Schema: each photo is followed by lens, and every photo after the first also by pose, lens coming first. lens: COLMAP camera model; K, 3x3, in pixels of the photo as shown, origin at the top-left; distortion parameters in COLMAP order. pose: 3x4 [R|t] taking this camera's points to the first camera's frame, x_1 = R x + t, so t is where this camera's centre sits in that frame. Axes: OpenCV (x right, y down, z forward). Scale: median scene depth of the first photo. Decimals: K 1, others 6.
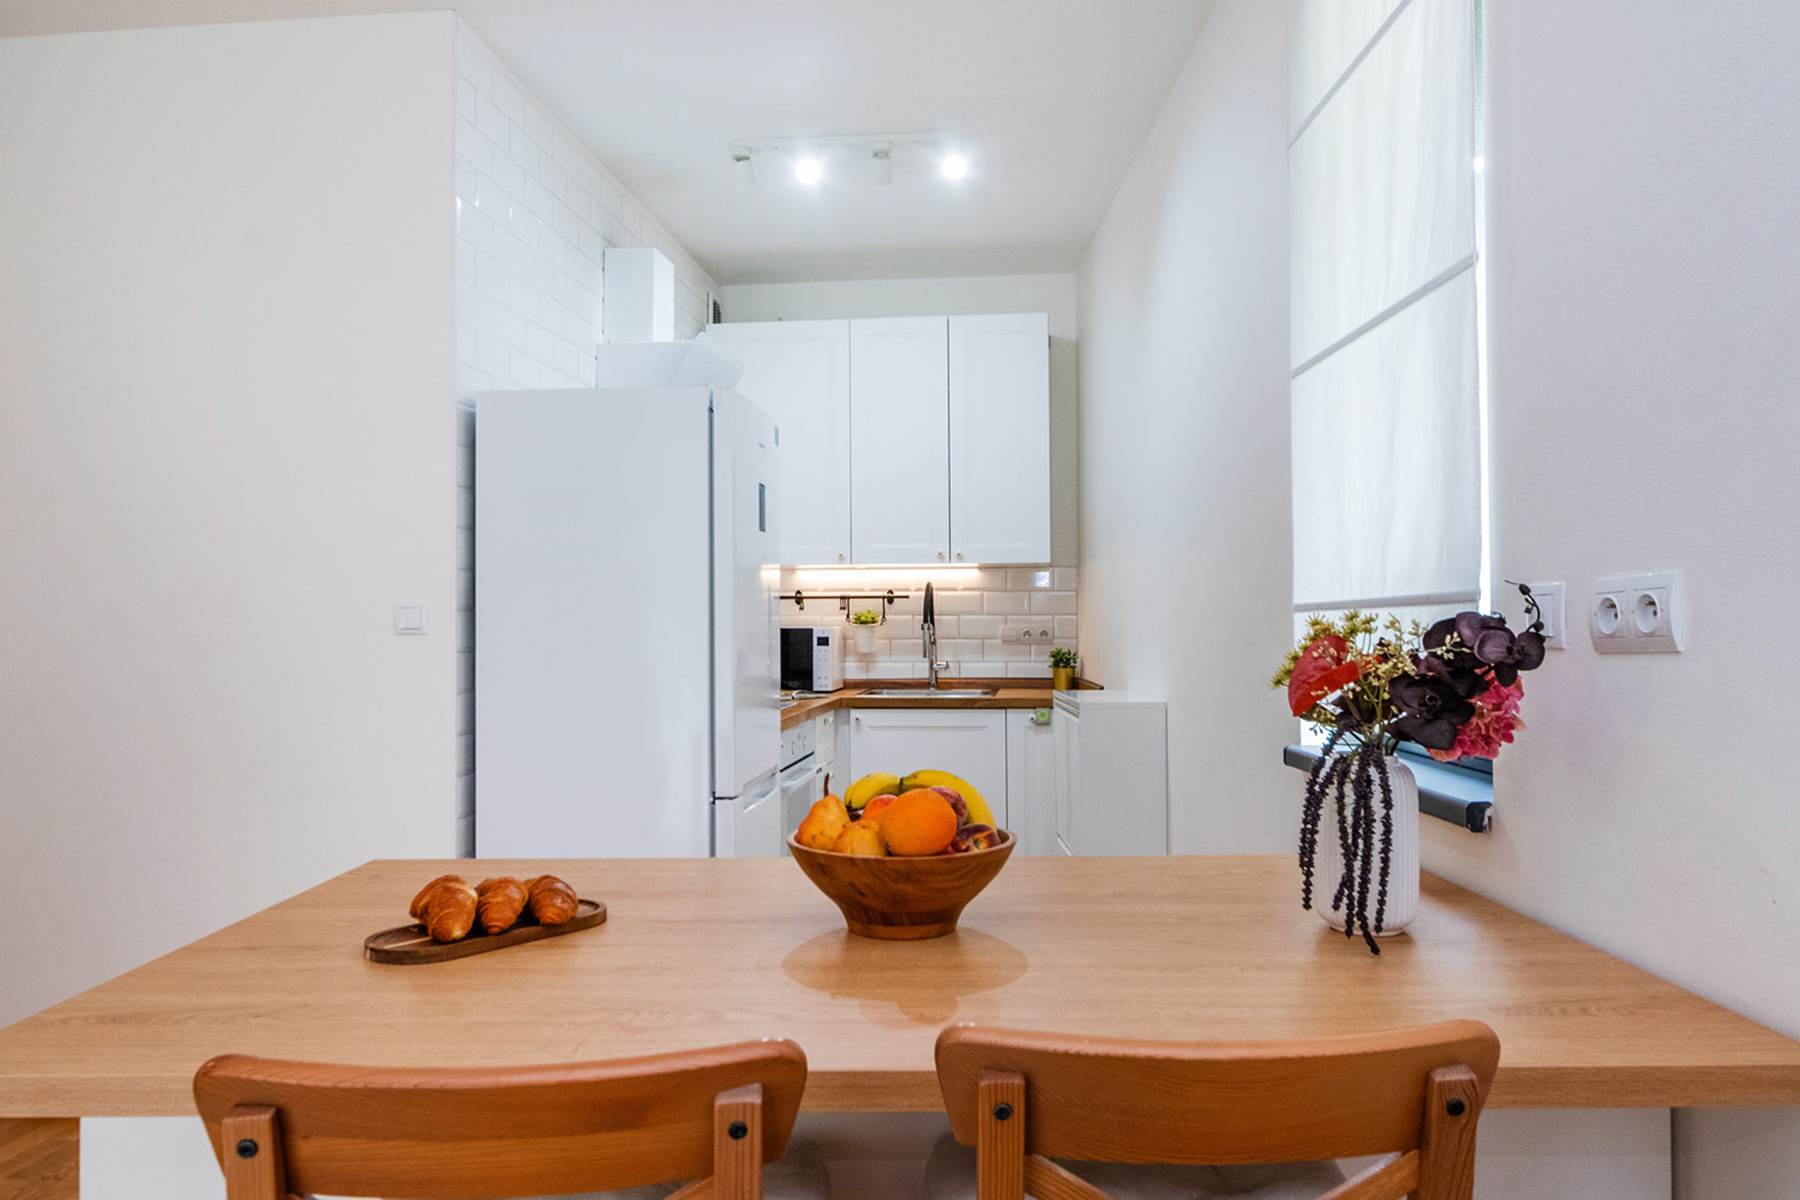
lens RADIAL K [[1239.2, 0, 895.1], [0, 1239.2, 626.8], [0, 0, 1]] dist [0.039737, -0.039900]
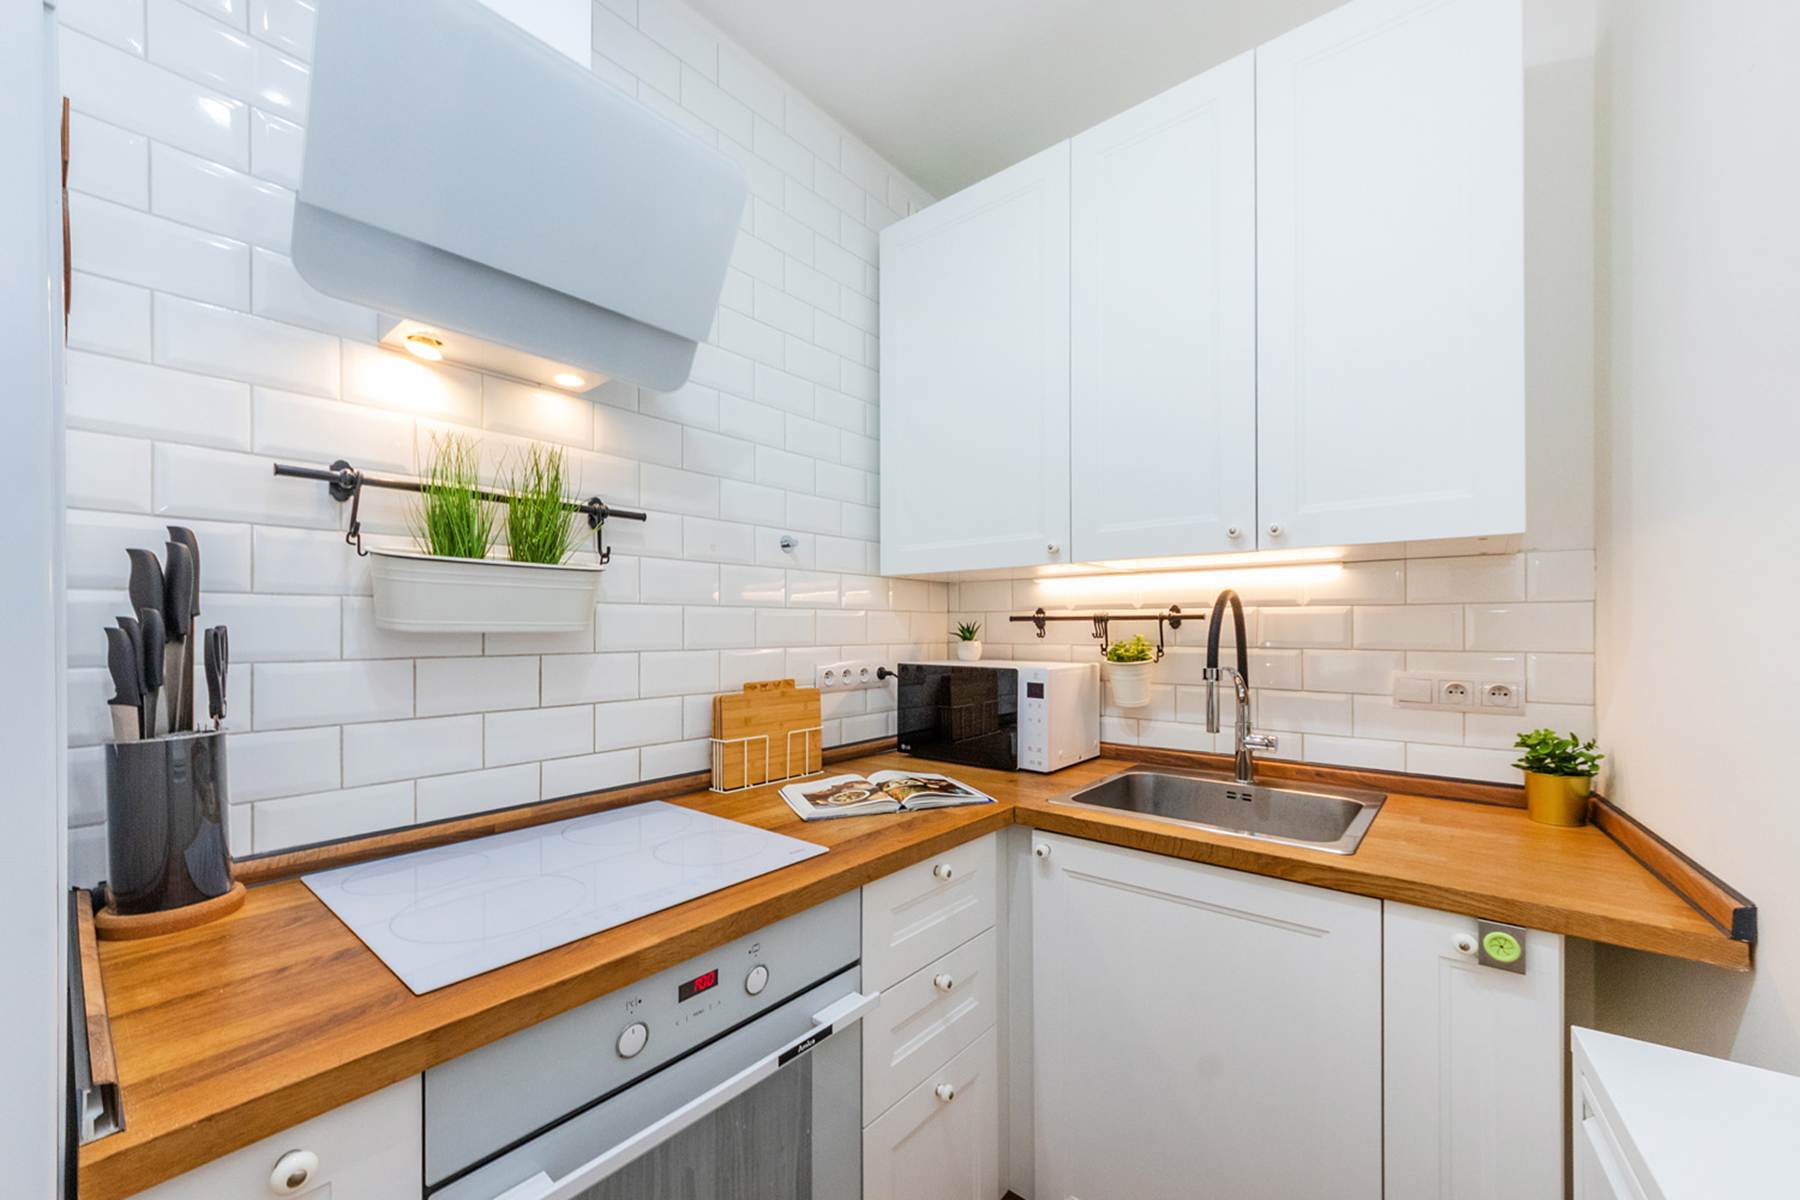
lens RADIAL K [[698.2, 0, 906.6], [0, 698.2, 630.5], [0, 0, 1]] dist [-0.000799, -0.000108]
pose [[0.841381, 0.006865, -0.540398, 0.245563], [-0.005923, 0.999976, 0.003483, -0.061805], [0.540409, 0.000270, 0.841402, 2.199601]]
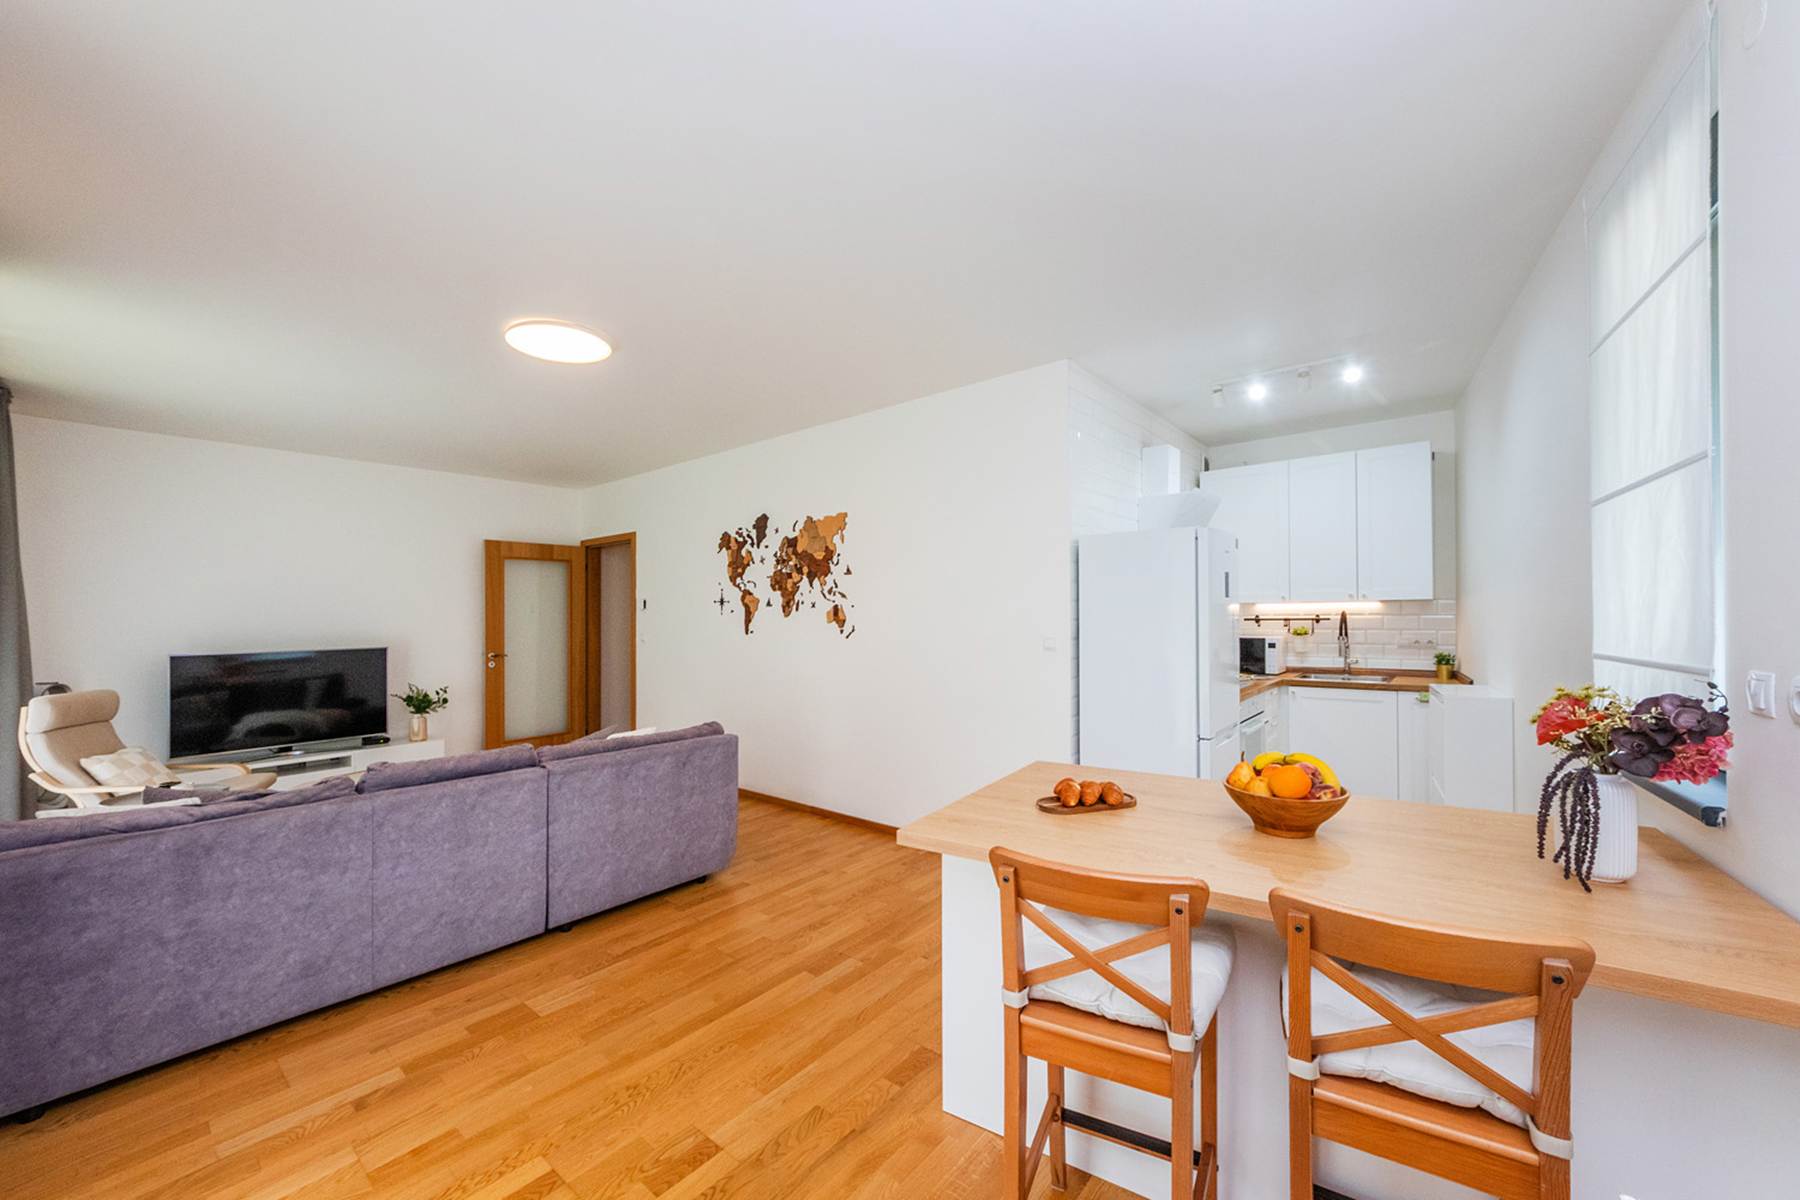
lens RADIAL K [[677.7, 0, 929.9], [0, 677.7, 614.3], [0, 0, 1]] dist [0.002002, 0.000227]
pose [[0.856257, -0.003727, -0.516537, 0.073585], [0.001624, 0.999988, -0.004523, -0.093232], [0.516548, 0.003034, 0.856253, -0.214570]]
